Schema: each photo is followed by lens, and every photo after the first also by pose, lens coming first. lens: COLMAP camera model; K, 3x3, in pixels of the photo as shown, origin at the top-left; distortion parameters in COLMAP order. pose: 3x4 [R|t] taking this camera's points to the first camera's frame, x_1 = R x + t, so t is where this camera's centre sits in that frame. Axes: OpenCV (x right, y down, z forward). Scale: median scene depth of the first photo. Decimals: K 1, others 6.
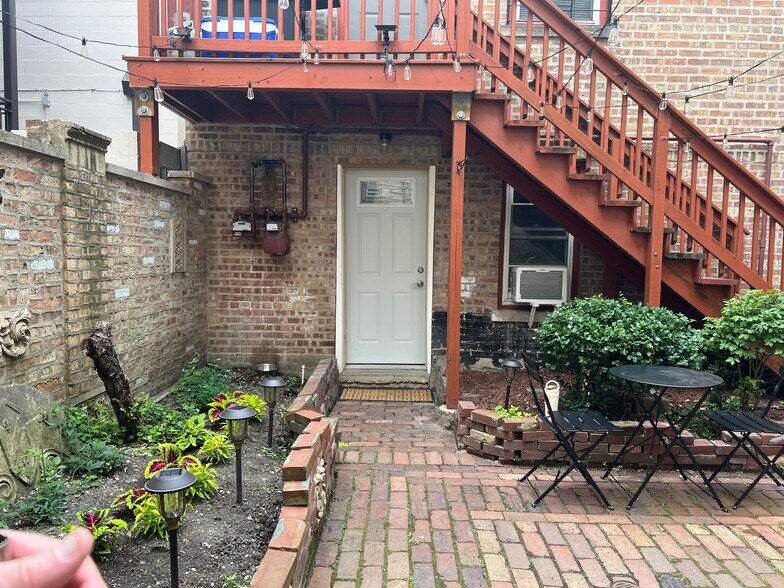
lens RADIAL K [[576.6, 0, 394.6], [0, 576.6, 300.1], [0, 0, 1]] dist [0.069667, -0.094230]
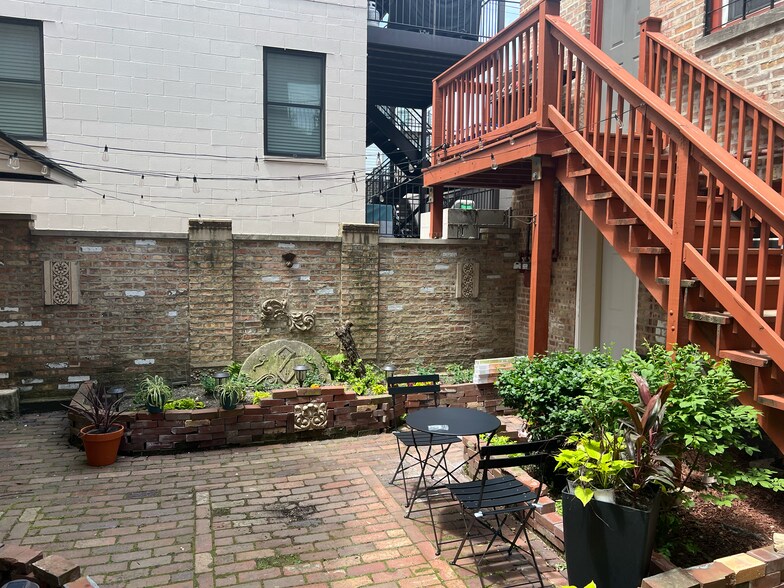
lens RADIAL K [[573.1, 0, 386.5], [0, 573.1, 294.9], [0, 0, 1]] dist [0.075968, -0.093855]
pose [[0.329546, 0.056371, -0.942455, 0.864475], [-0.080908, 0.996230, 0.031297, -0.076879], [0.940666, 0.065938, 0.332865, 0.286785]]
